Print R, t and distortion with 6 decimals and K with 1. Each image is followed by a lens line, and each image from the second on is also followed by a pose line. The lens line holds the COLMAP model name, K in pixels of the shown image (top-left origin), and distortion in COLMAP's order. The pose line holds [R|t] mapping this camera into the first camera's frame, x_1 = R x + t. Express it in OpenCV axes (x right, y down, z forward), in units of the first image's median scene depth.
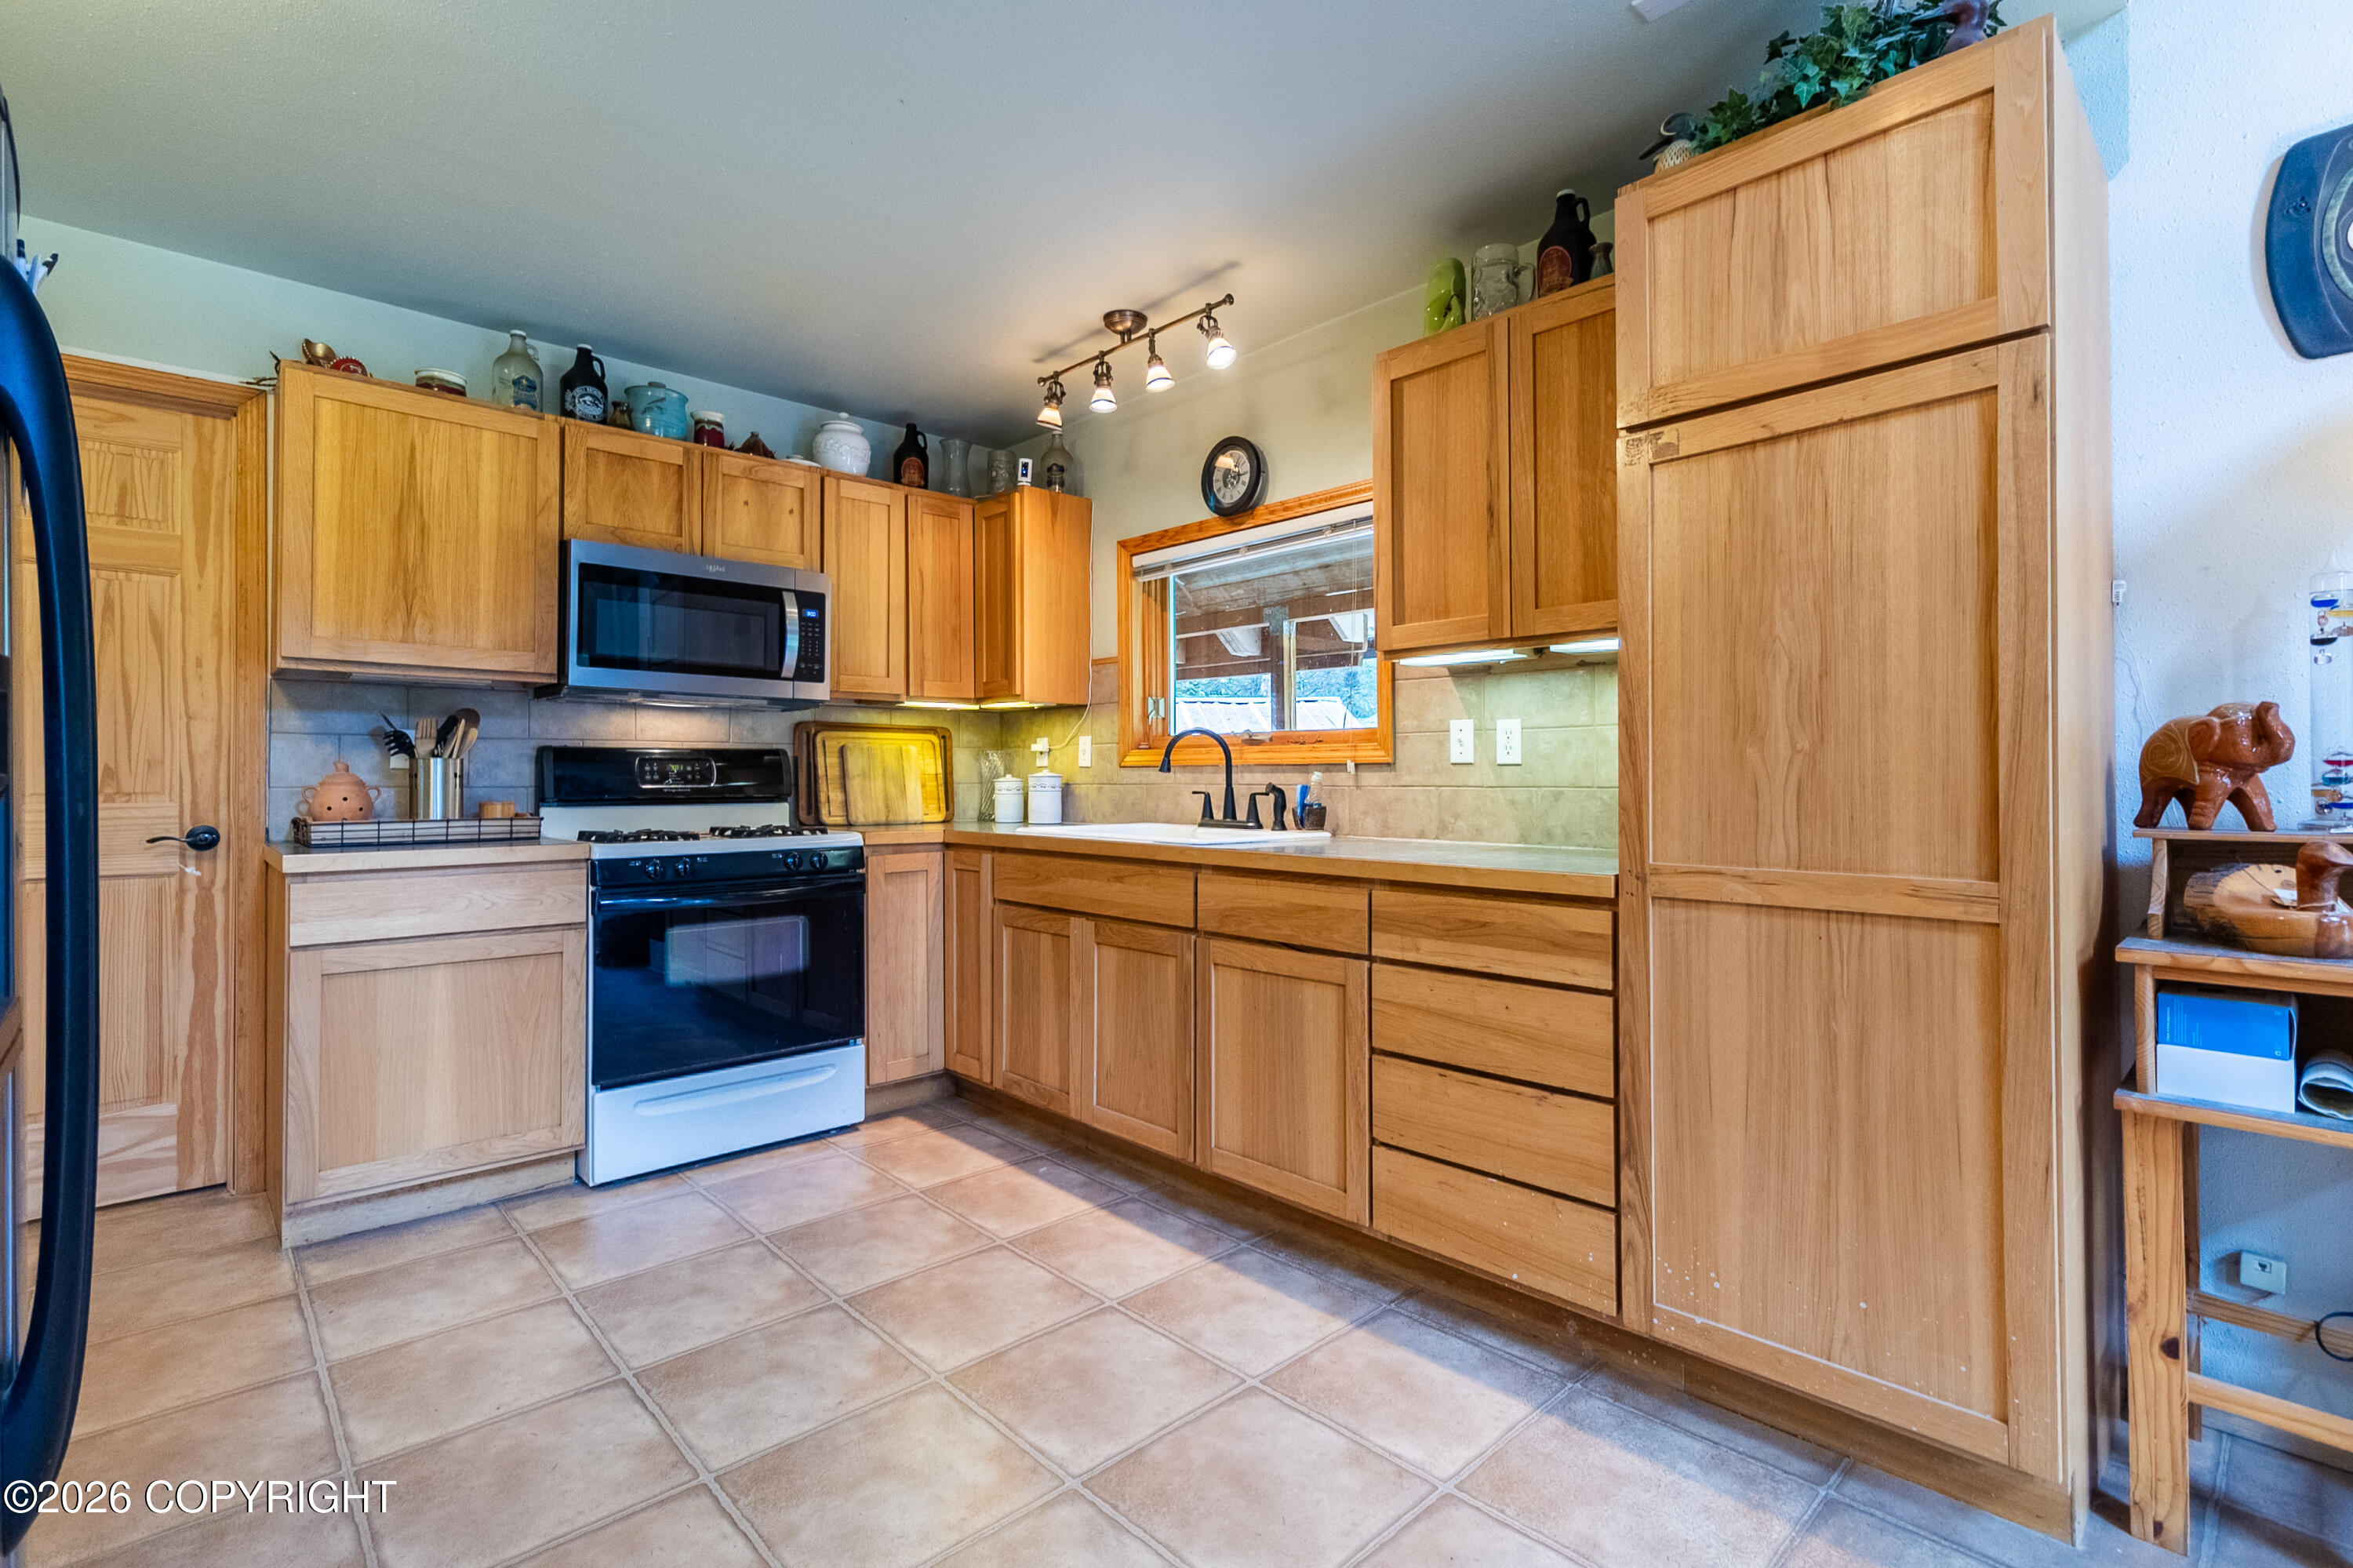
lens RADIAL K [[1080.4, 0, 1196.0], [0, 1080.4, 757.0], [0, 0, 1]] dist [0.001140, -0.000024]
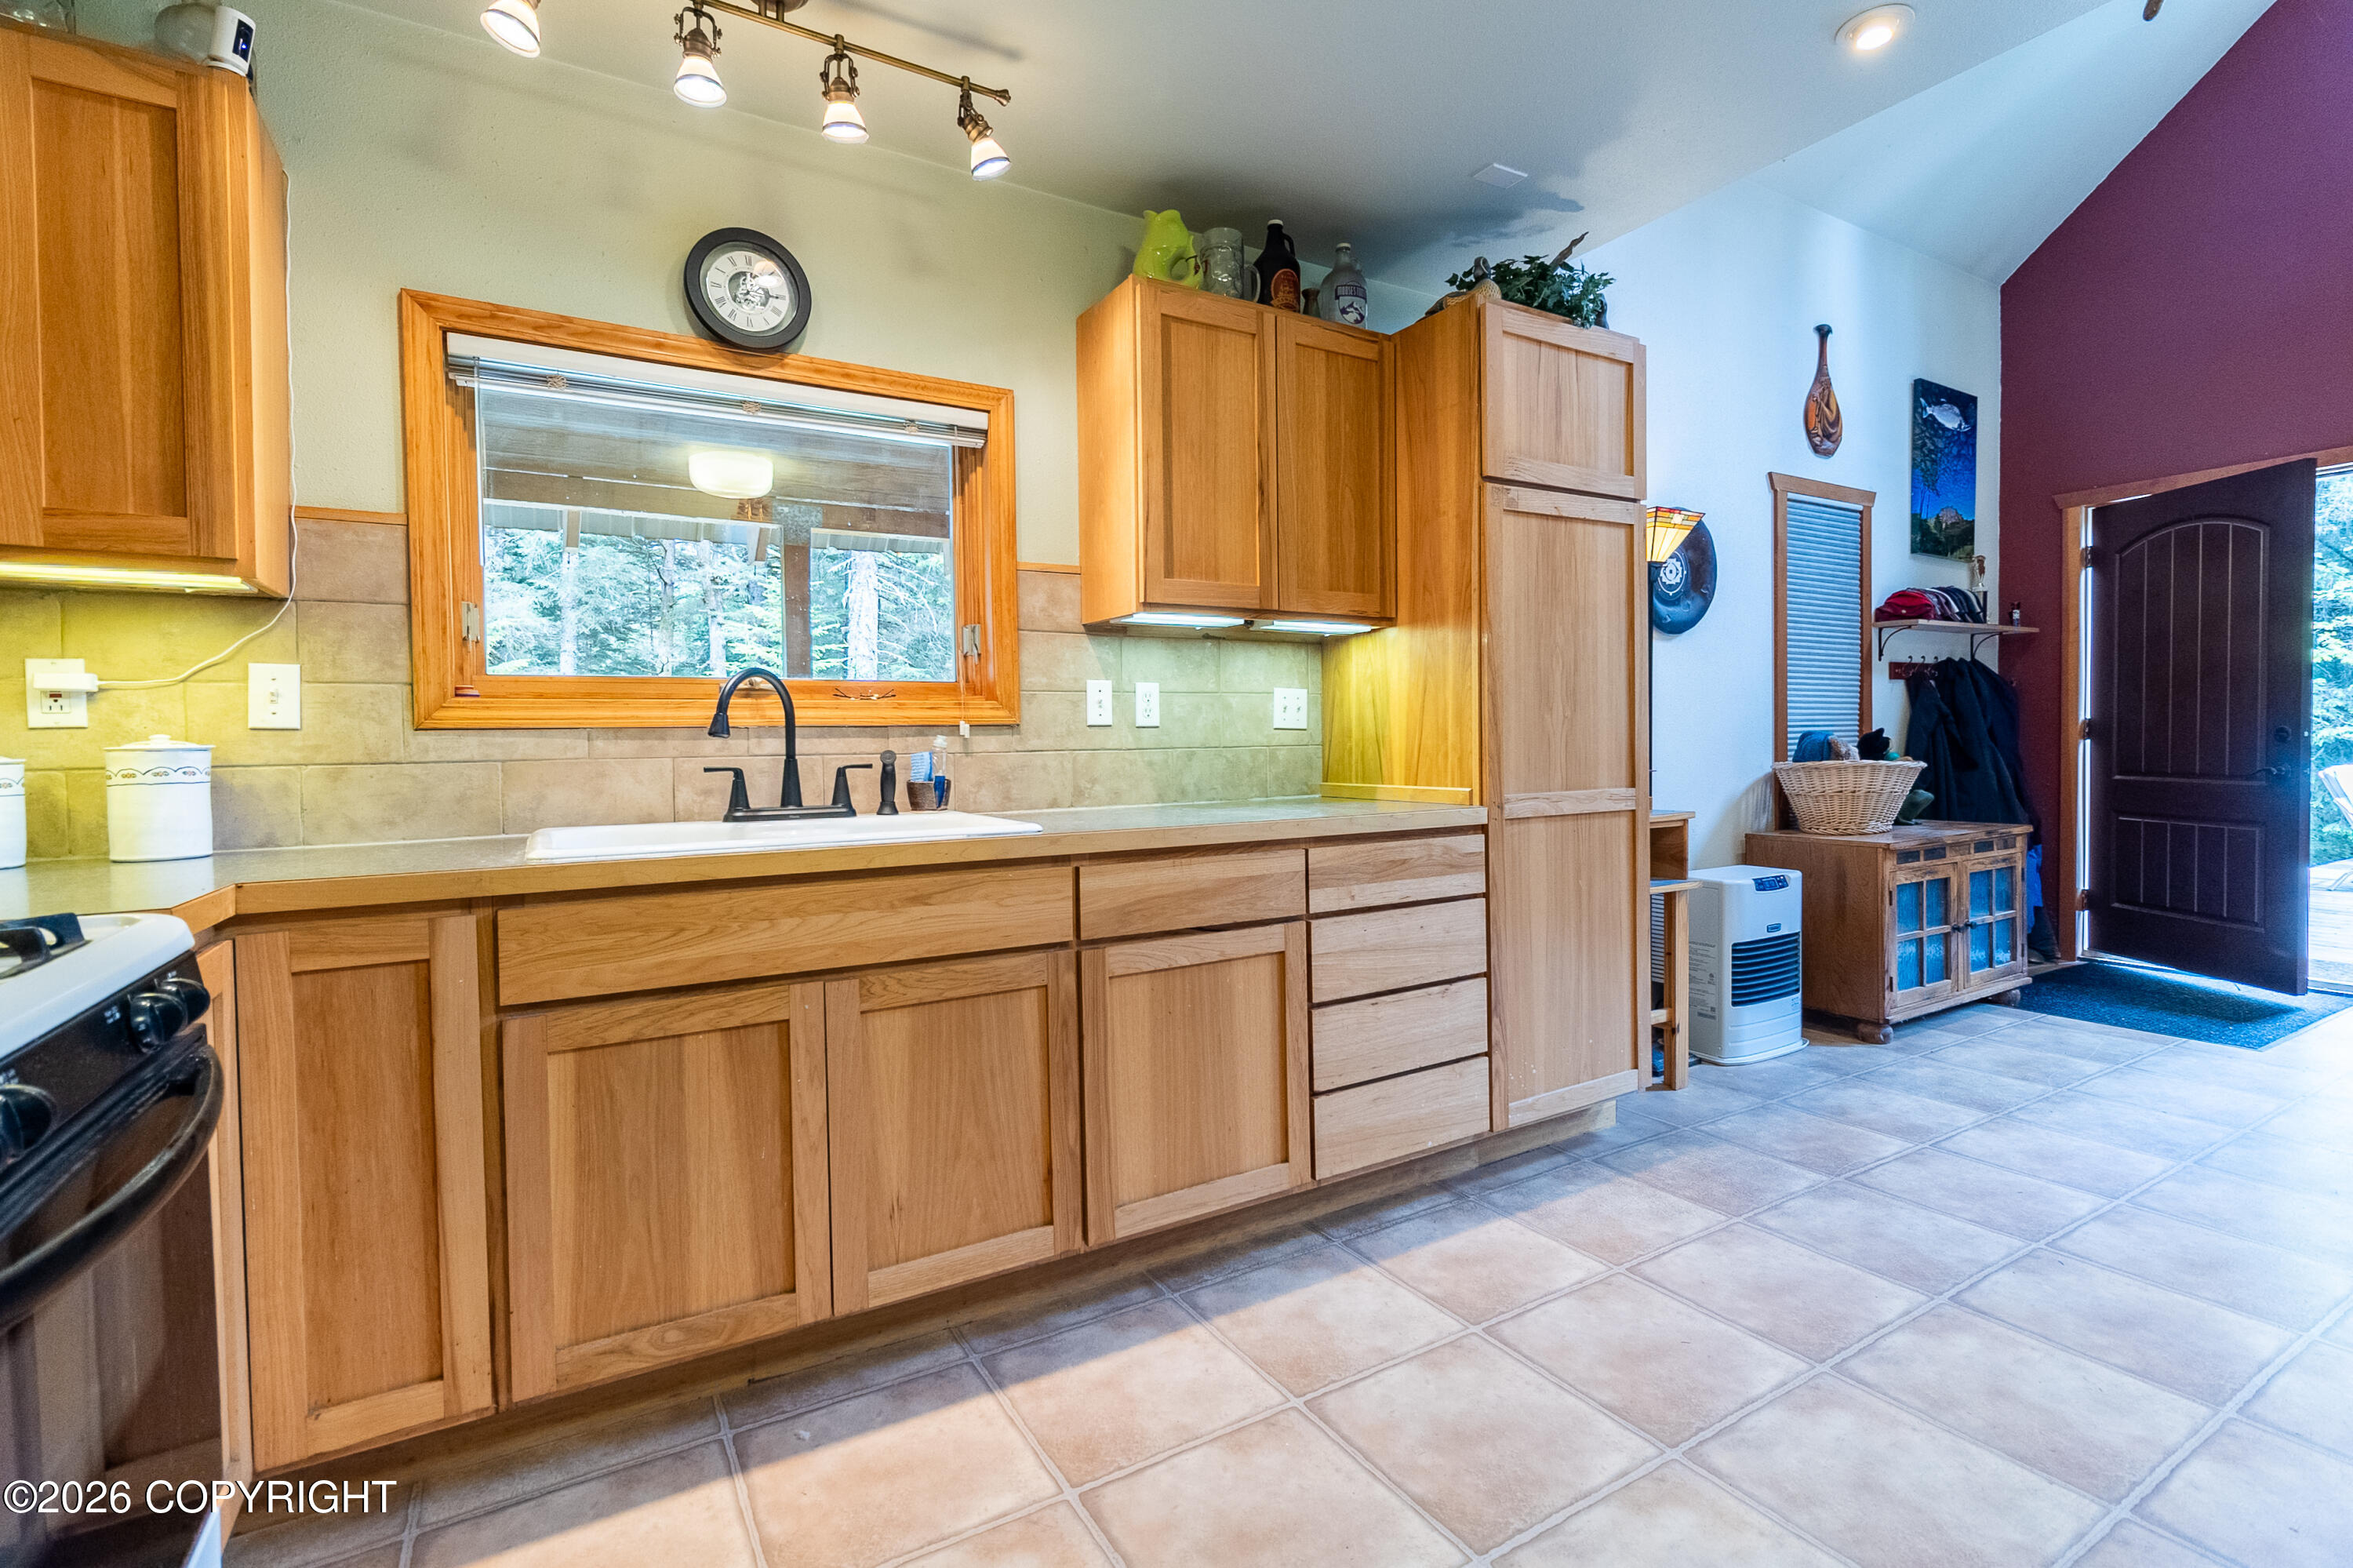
lens RADIAL K [[1087.6, 0, 1181.1], [0, 1087.6, 753.5], [0, 0, 1]] dist [-0.000584, -0.001145]
pose [[0.217637, -0.016391, 0.975892, -0.749488], [-0.004987, 0.999827, 0.017906, 0.014457], [-0.976017, -0.008764, 0.217518, 0.790207]]
